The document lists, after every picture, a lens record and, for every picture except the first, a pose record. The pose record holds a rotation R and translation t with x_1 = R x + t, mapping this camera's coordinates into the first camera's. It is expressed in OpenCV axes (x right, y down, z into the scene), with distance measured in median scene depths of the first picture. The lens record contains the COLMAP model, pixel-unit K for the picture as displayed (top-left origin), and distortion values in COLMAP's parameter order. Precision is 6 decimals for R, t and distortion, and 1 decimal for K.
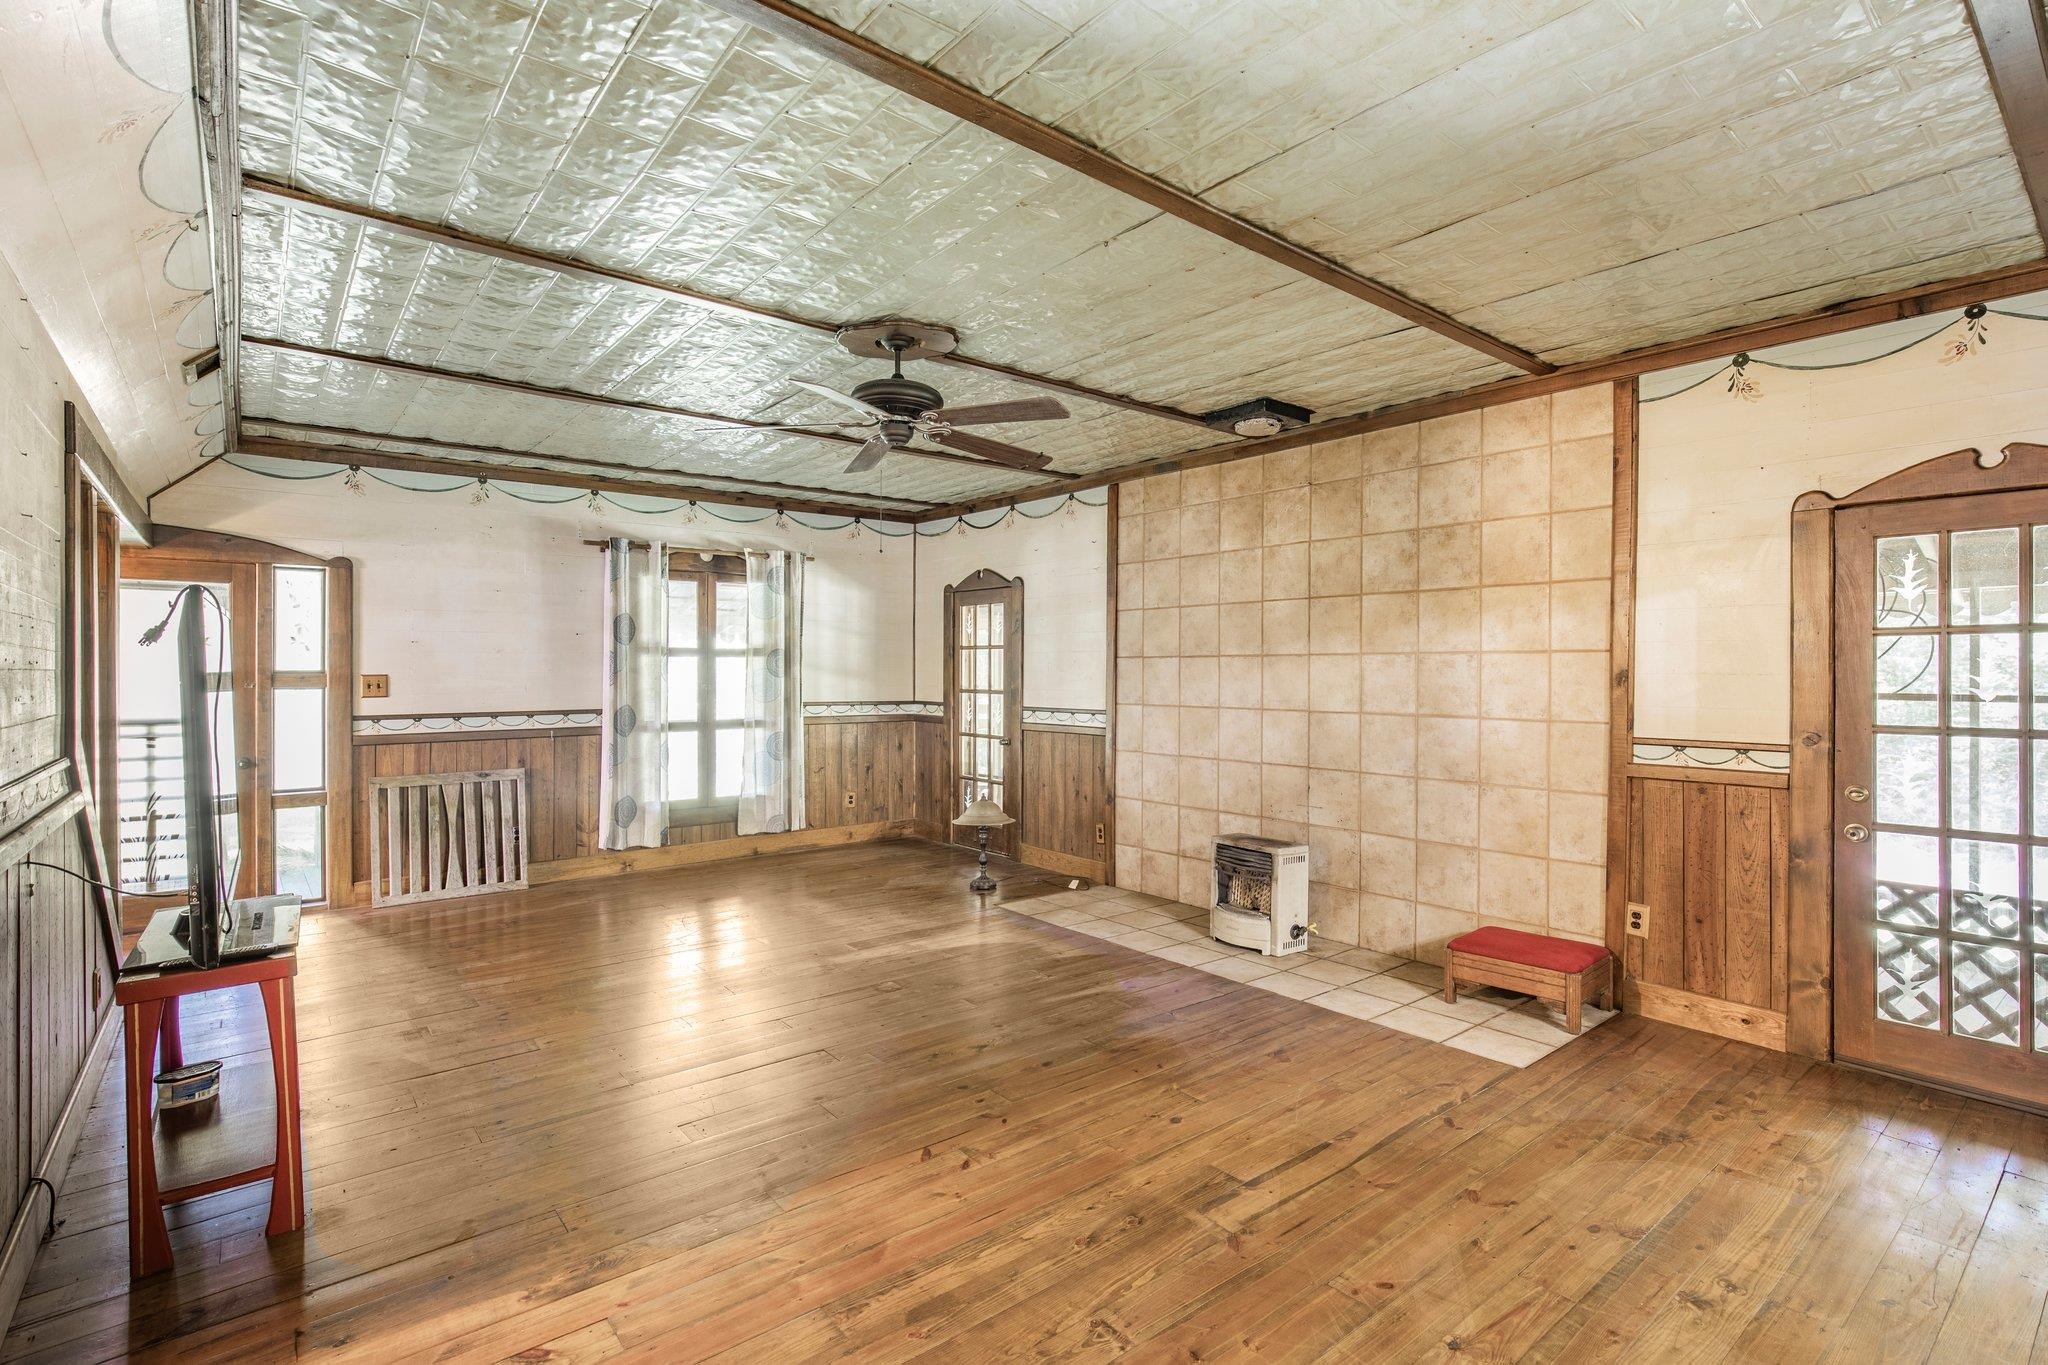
lens RADIAL K [[929.1, 0, 1041.1], [0, 929.1, 671.9], [0, 0, 1]] dist [-0.025777, 0.005934]
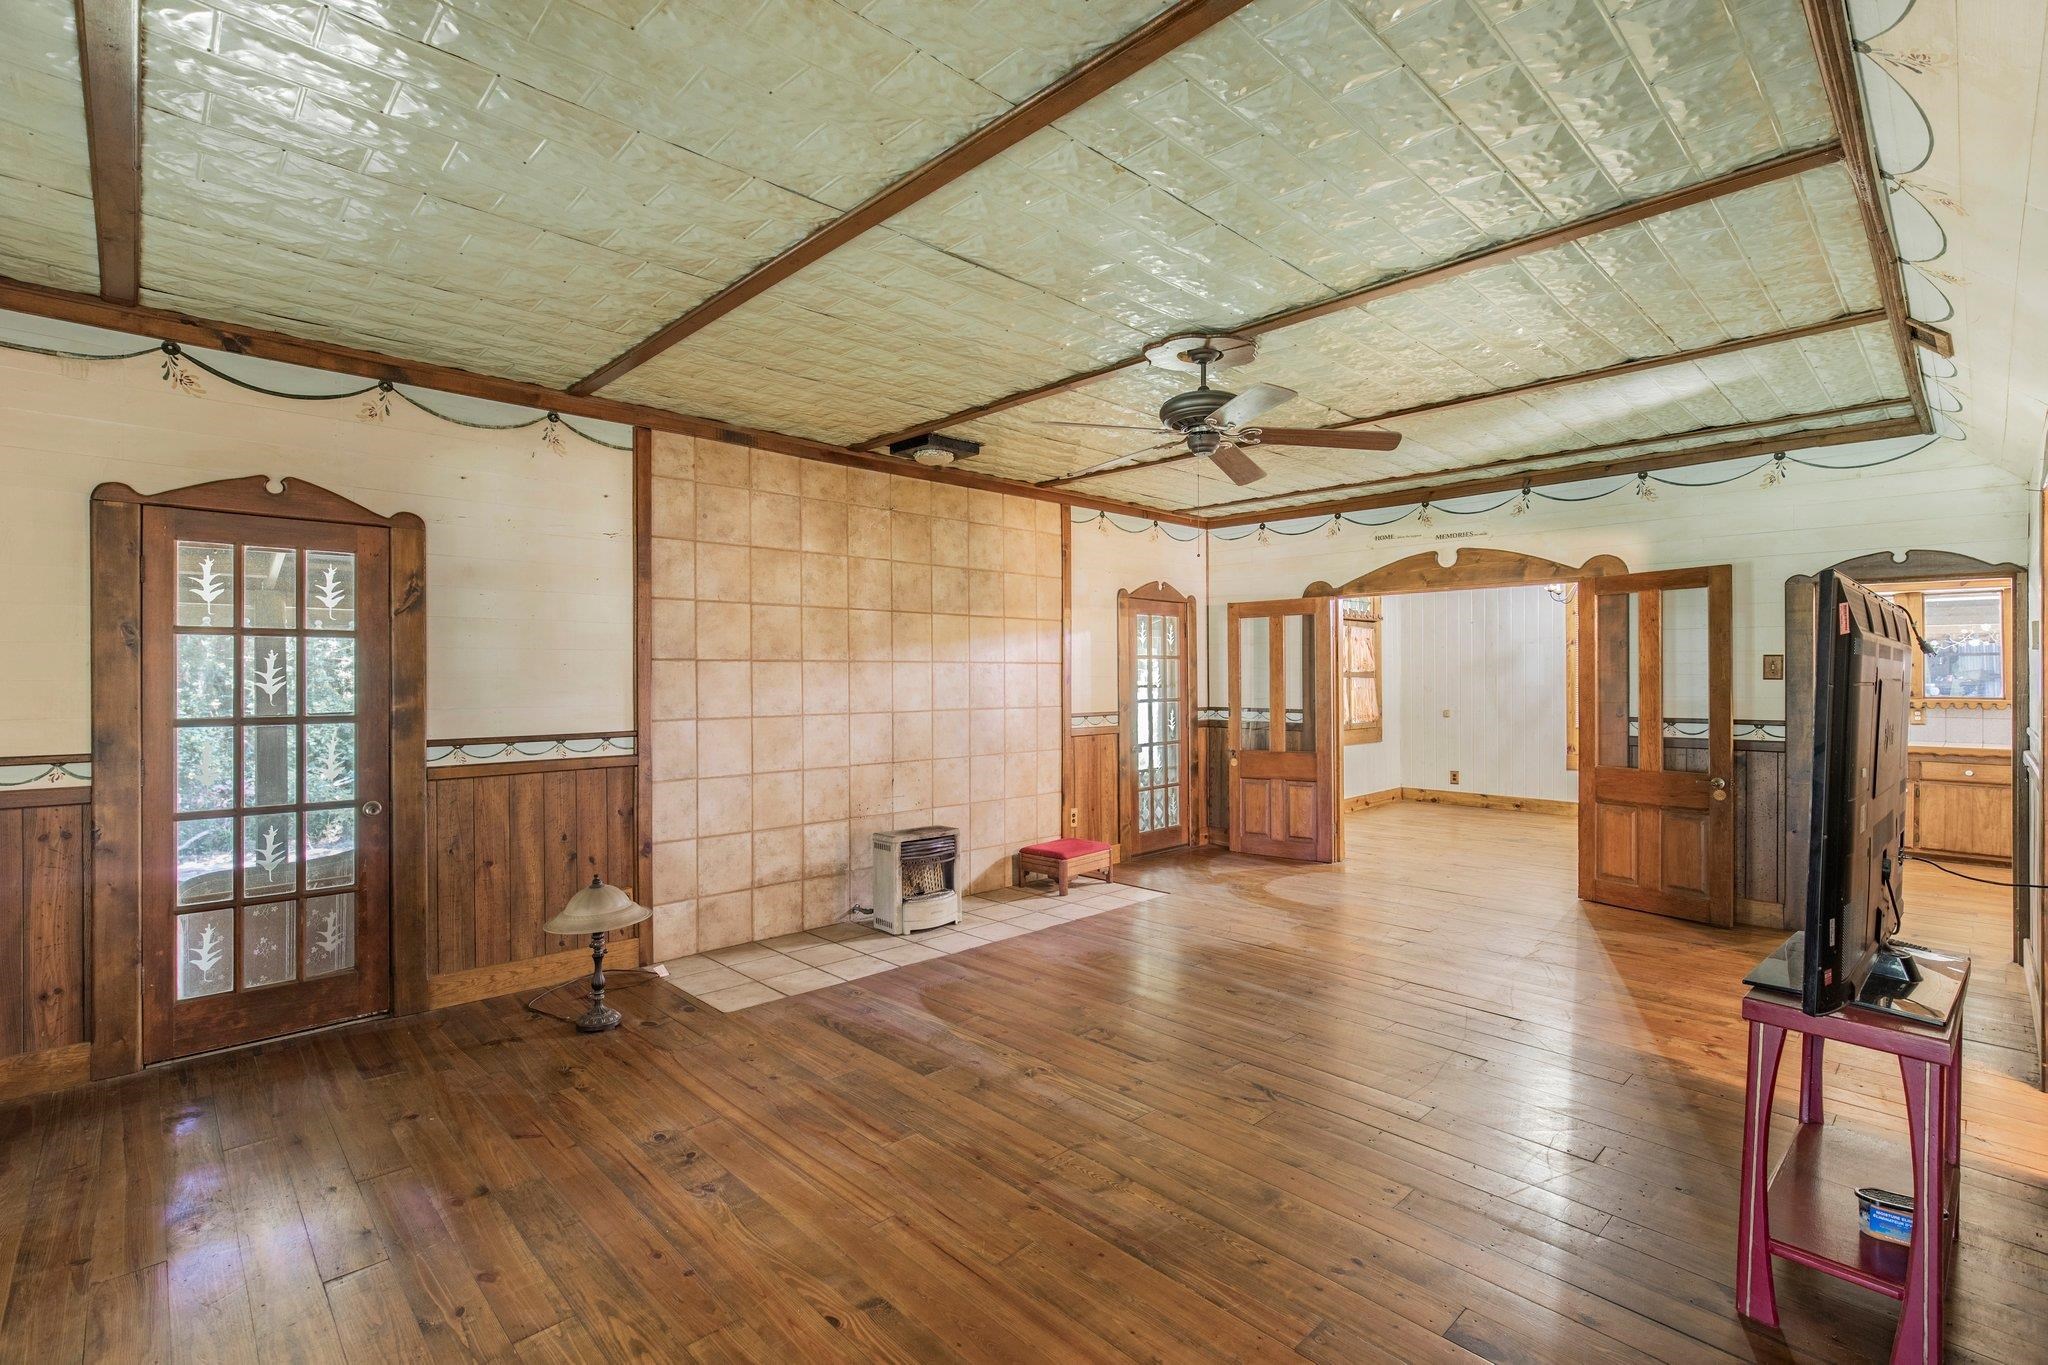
lens RADIAL K [[929.1, 0, 1023.4], [0, 929.1, 676.6], [0, 0, 1]] dist [-0.025777, 0.005934]
pose [[-0.056572, 0.000553, 0.998398, -0.809636], [0.007997, 0.999968, -0.000101, 0.000876], [-0.998366, 0.007979, -0.056575, 0.874093]]
